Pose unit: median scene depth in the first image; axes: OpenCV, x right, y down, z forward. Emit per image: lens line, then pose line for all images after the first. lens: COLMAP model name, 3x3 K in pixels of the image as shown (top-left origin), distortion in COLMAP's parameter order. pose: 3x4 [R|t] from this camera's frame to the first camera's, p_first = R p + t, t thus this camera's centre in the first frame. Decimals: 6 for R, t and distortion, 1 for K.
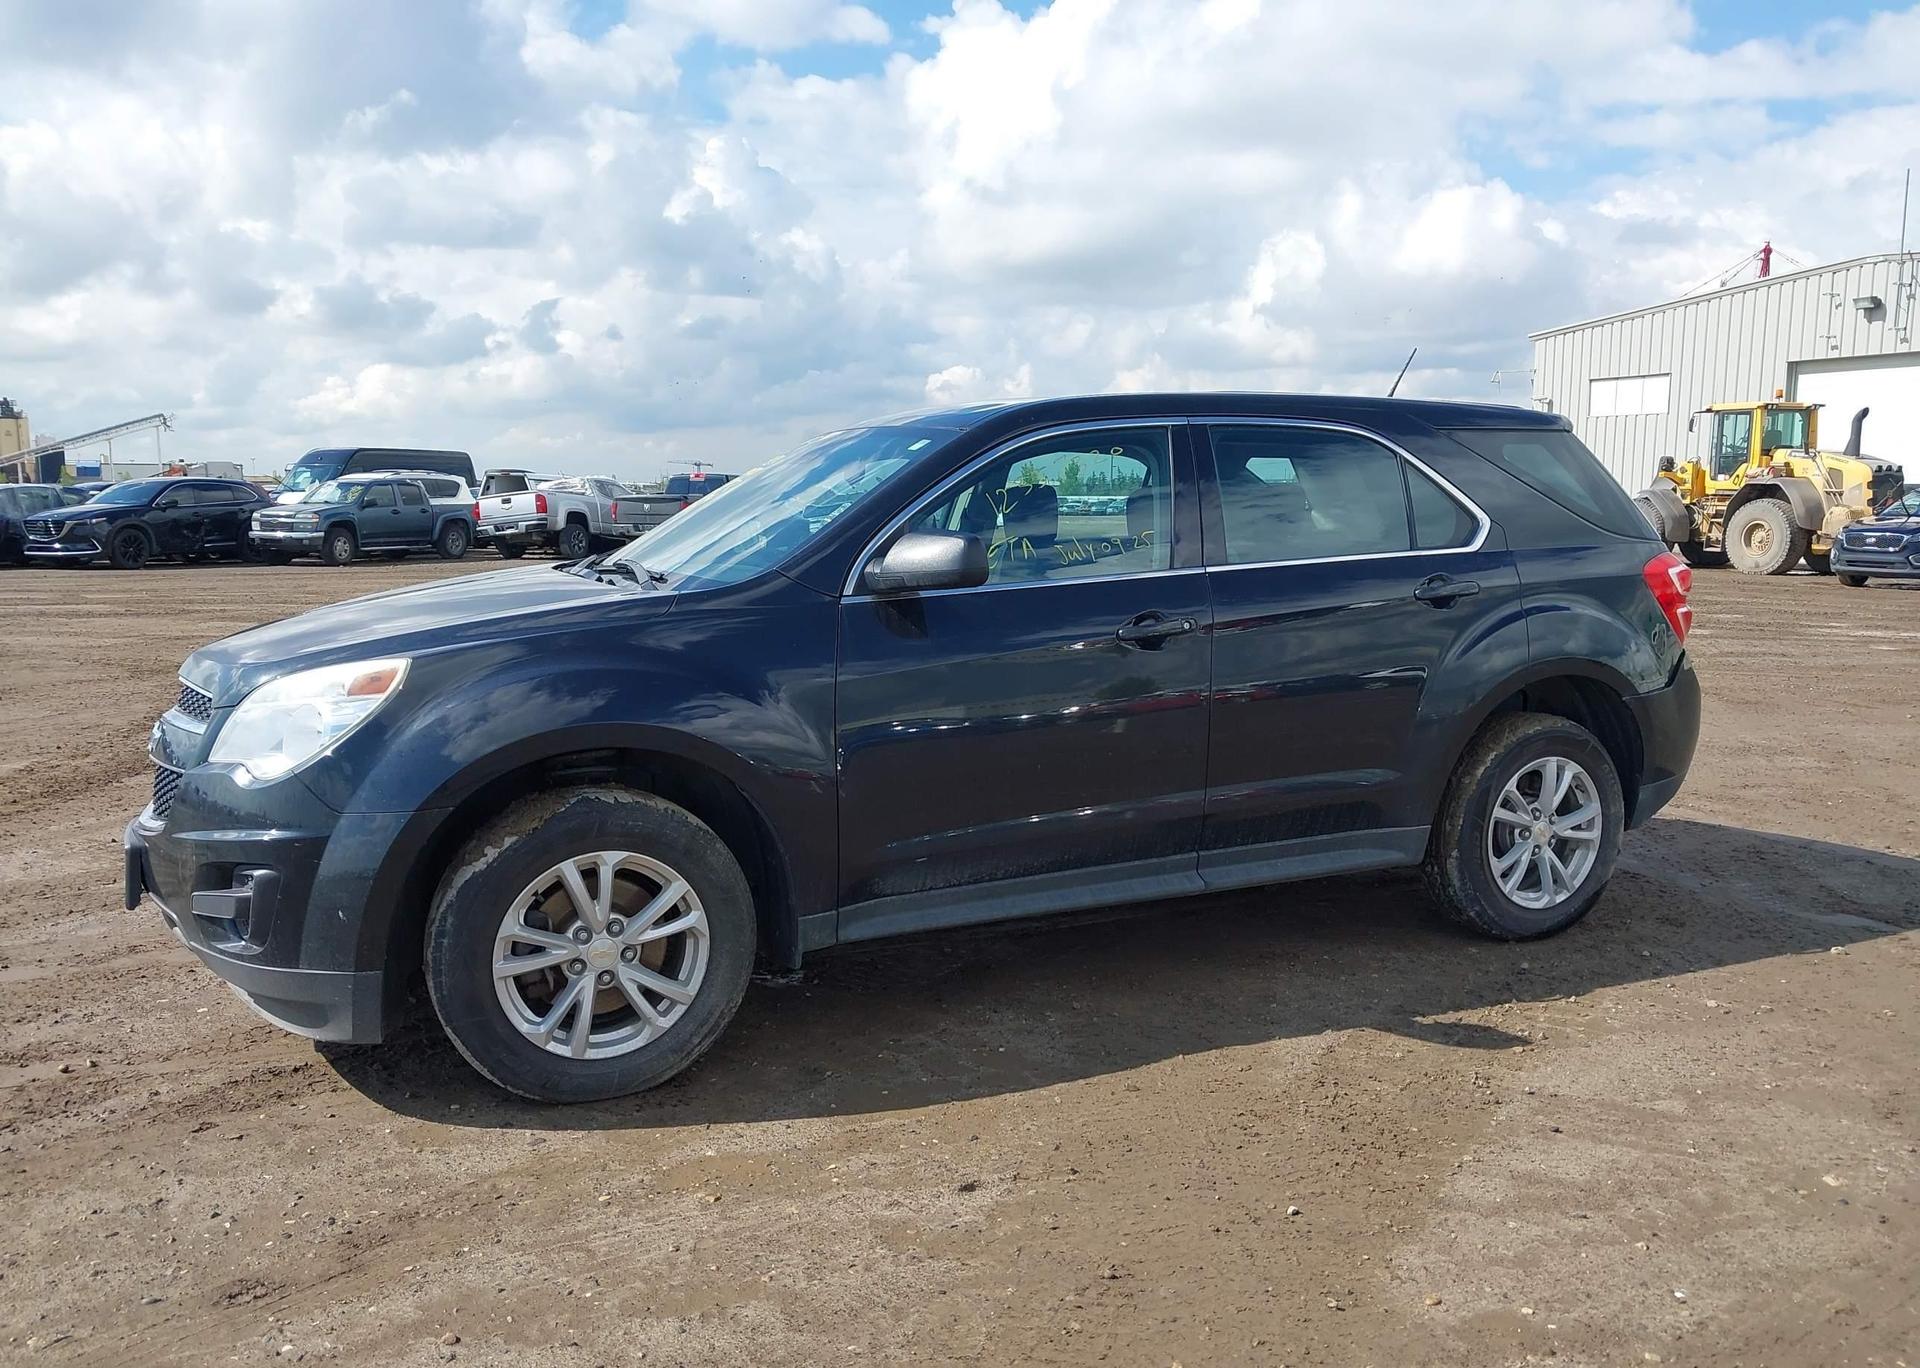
lens RADIAL K [[1521.8, 0, 991.1], [0, 1521.8, 682.6], [0, 0, 1]] dist [0.039898, -0.057855]
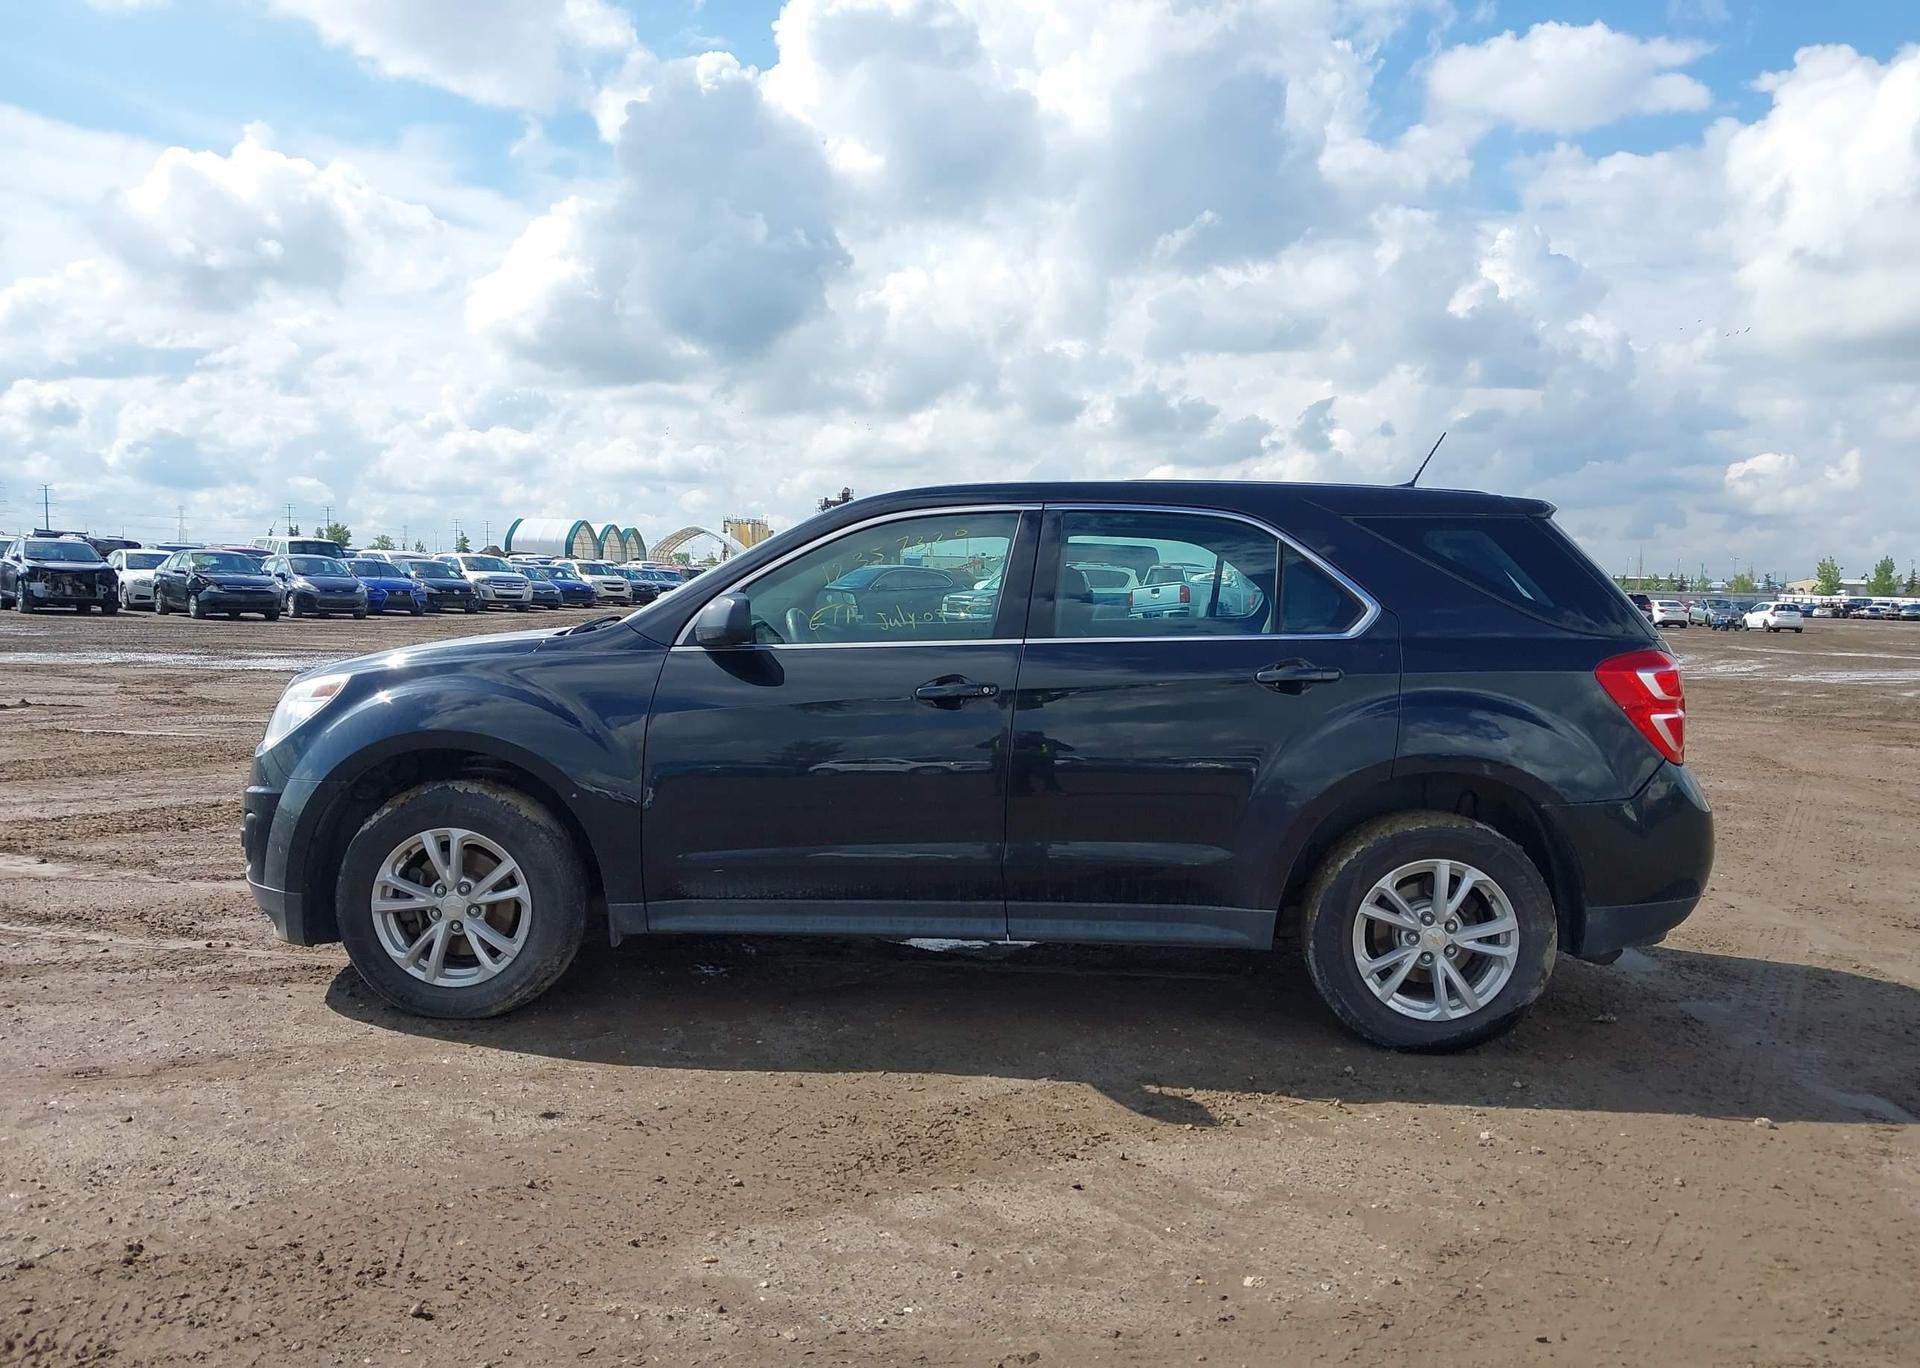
lens RADIAL K [[1516.4, 0, 967.9], [0, 1516.4, 712.0], [0, 0, 1]] dist [0.040238, -0.057504]
pose [[0.877546, 0.060717, -0.475632, 0.660271], [-0.080561, 0.996519, -0.021425, 0.002672], [0.472676, 0.057119, 0.879383, 0.042098]]
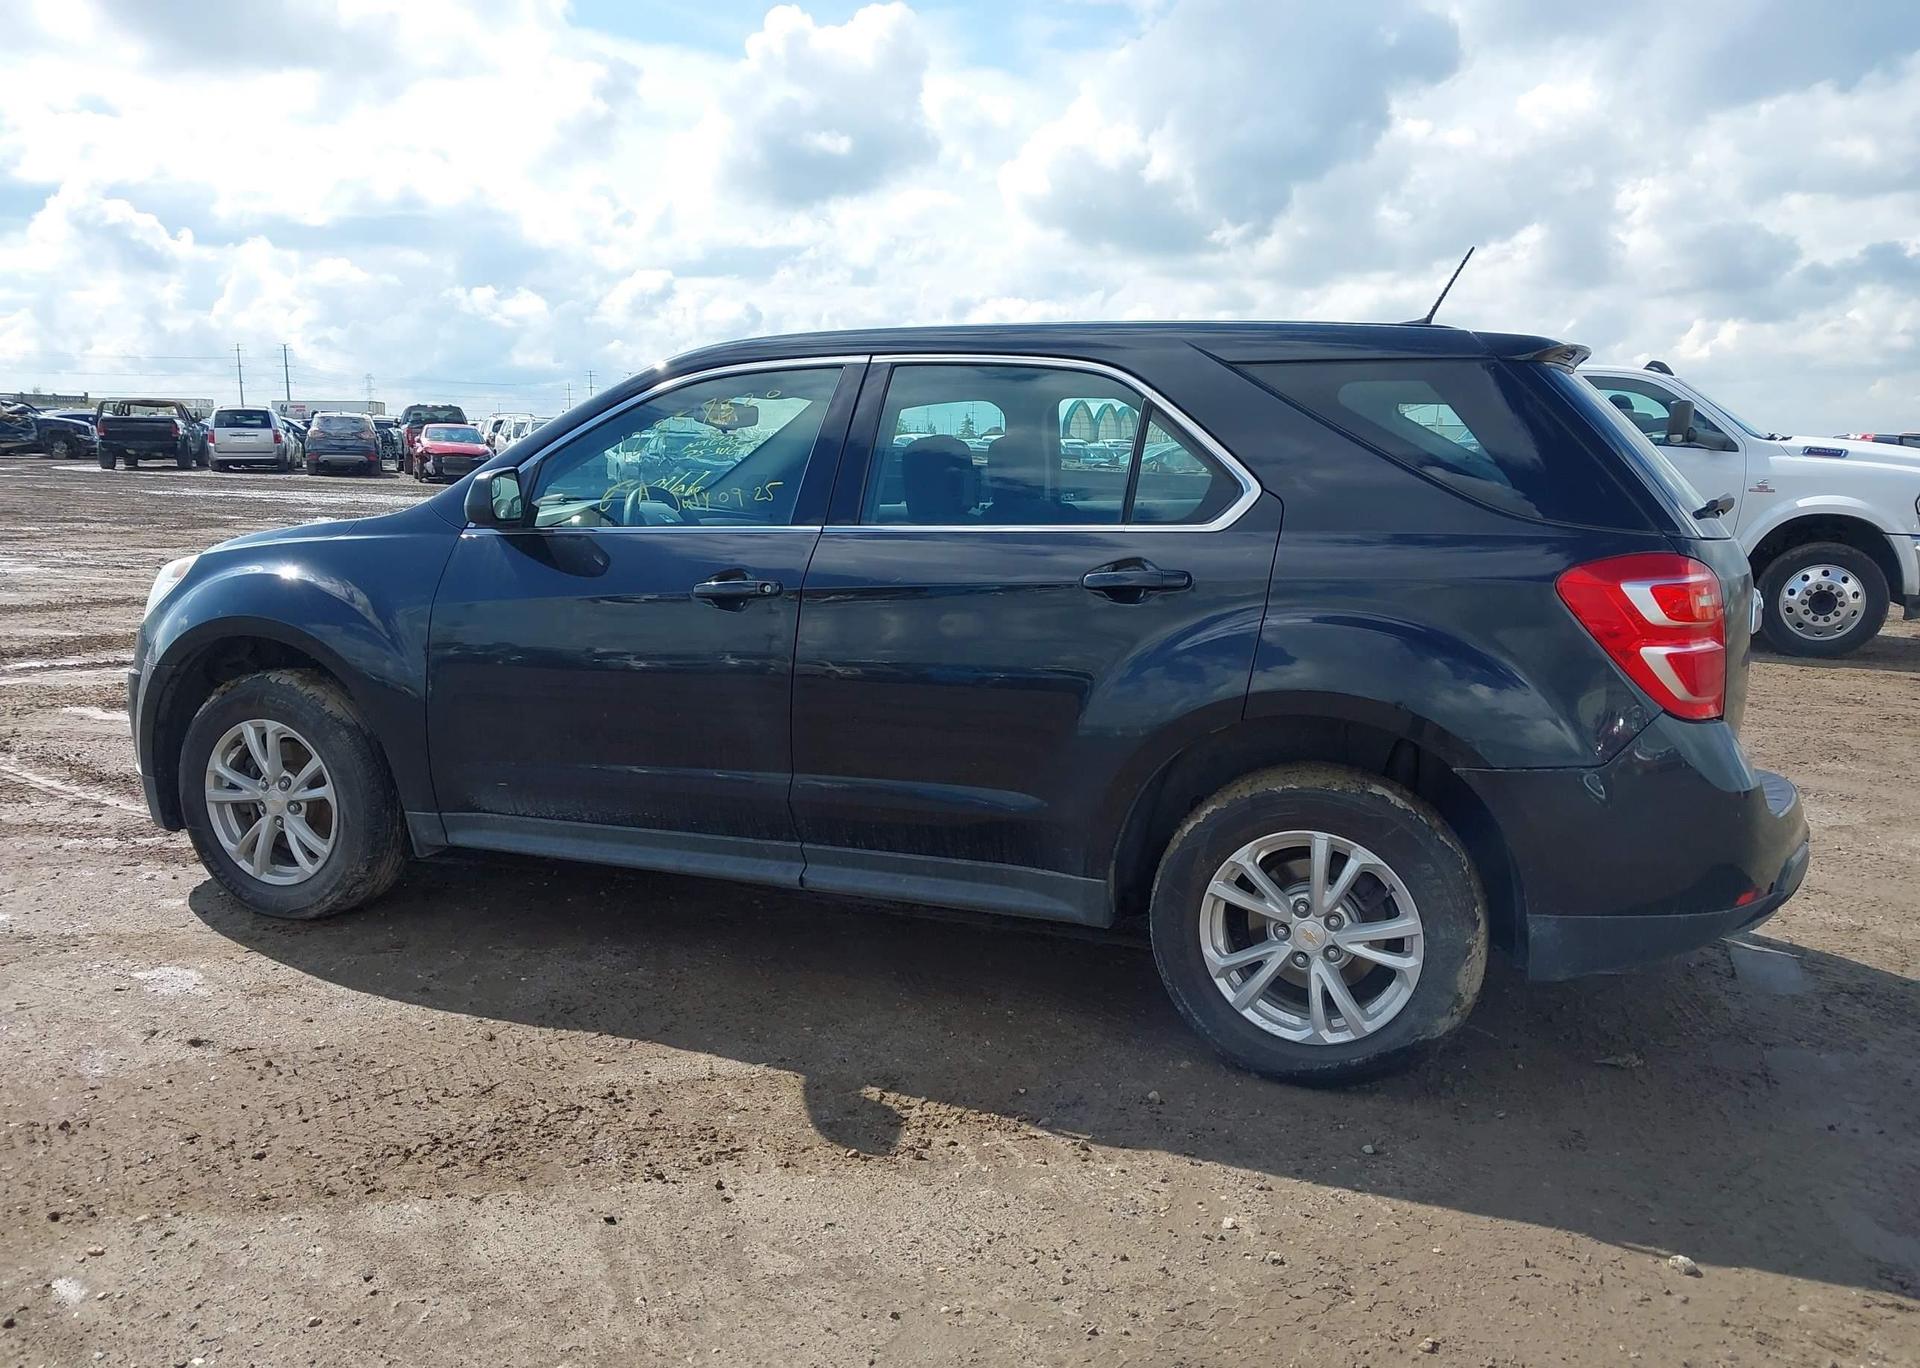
lens RADIAL K [[1516.4, 0, 967.9], [0, 1516.4, 712.0], [0, 0, 1]] dist [0.040238, -0.057504]
pose [[0.676242, 0.138901, -0.723467, 0.901063], [-0.107251, 0.990163, 0.089854, -0.059933], [0.728831, 0.016829, 0.684487, 0.493327]]
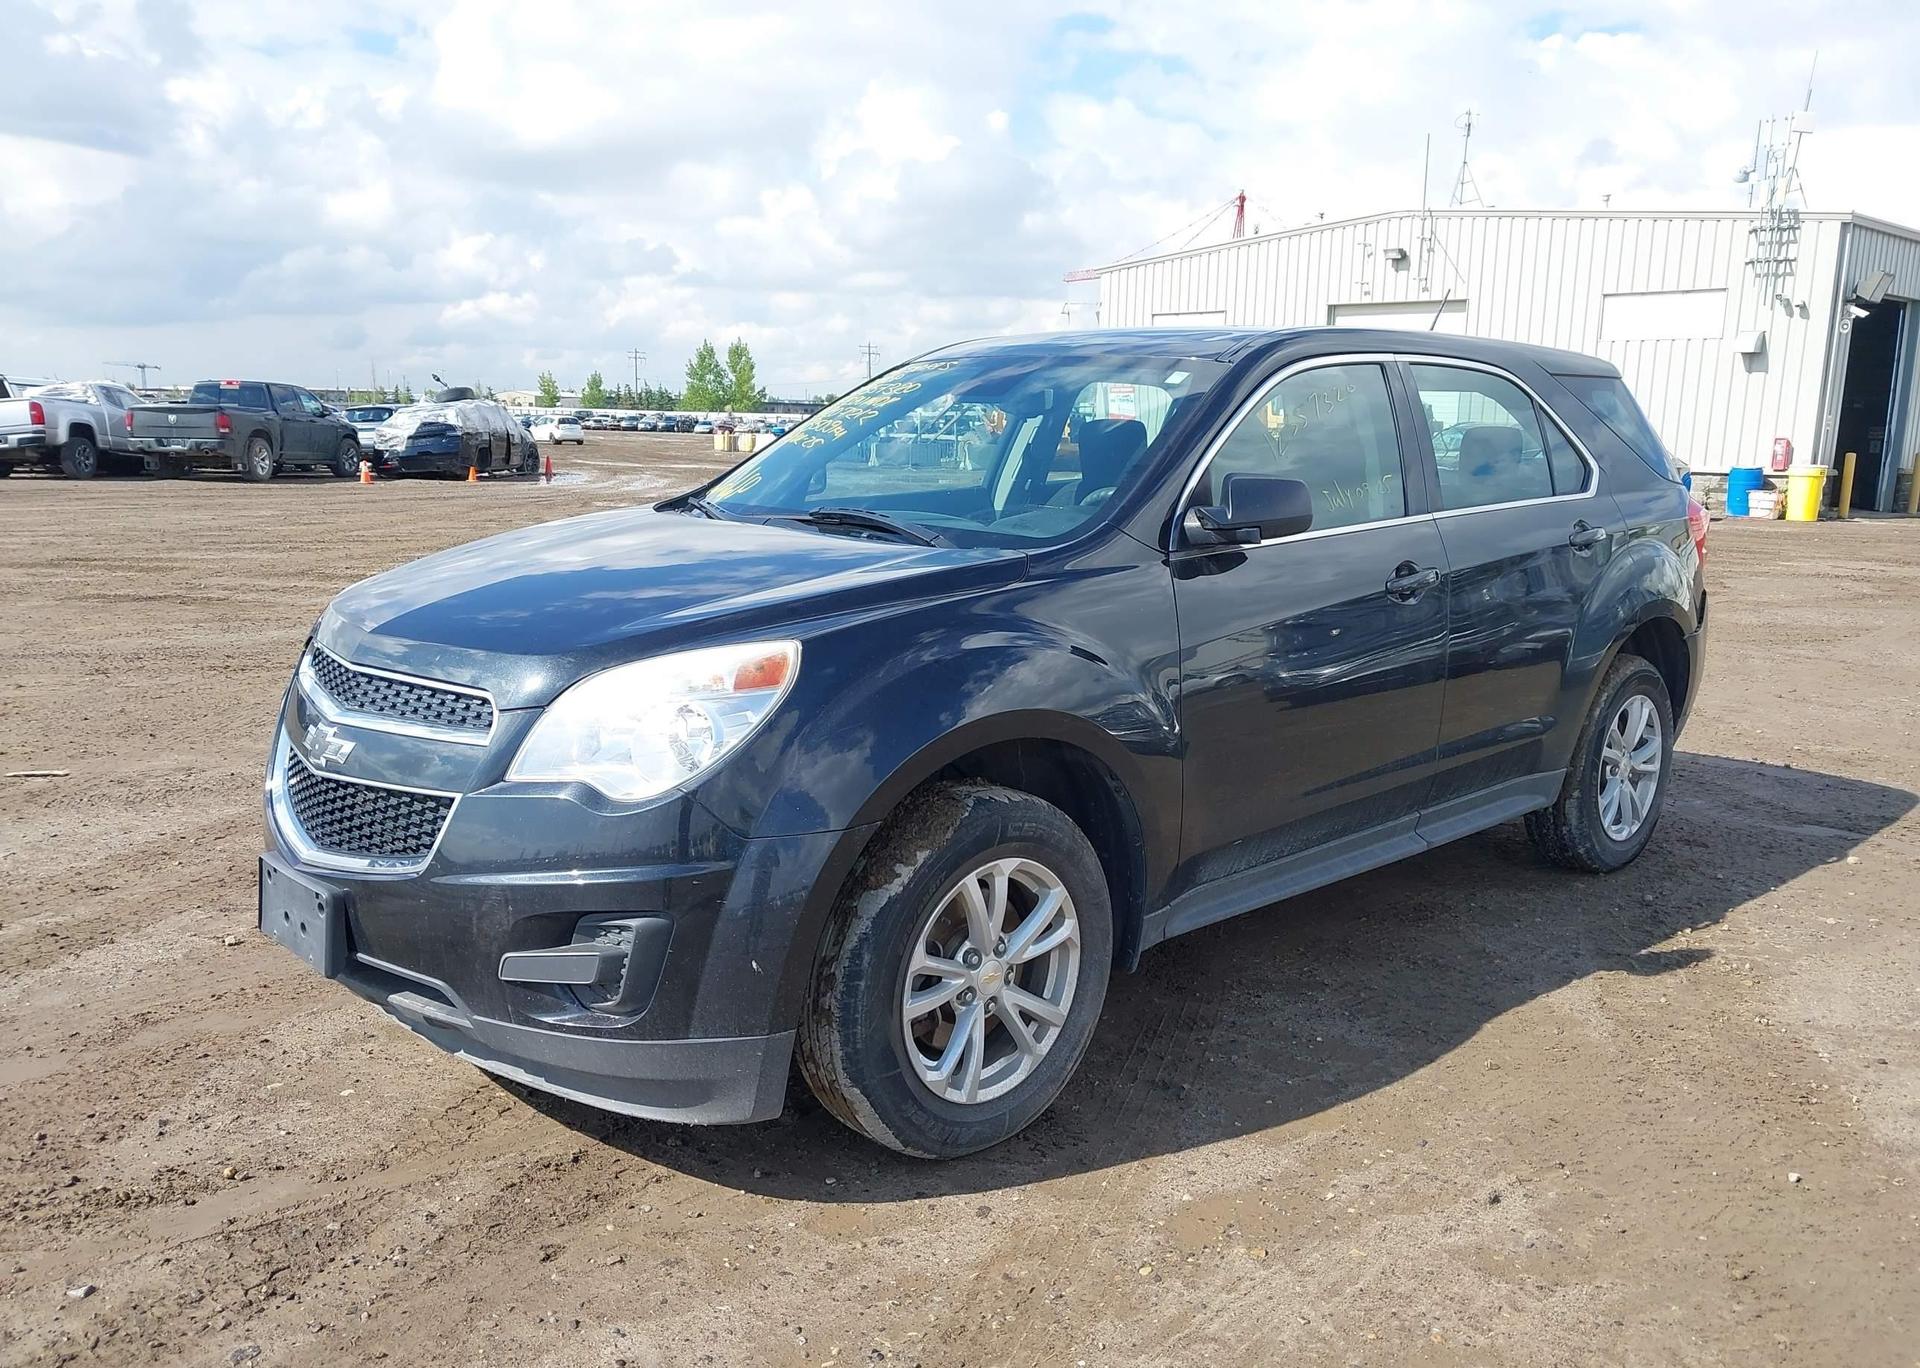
lens RADIAL K [[1542.7, 0, 982.1], [0, 1542.7, 679.4], [0, 0, 1]] dist [0.004938, 0.004879]
pose [[0.950214, -0.033684, 0.309773, -0.458067], [0.018857, 0.998534, 0.050734, -0.028252], [-0.311028, -0.042367, 0.949456, 0.172447]]
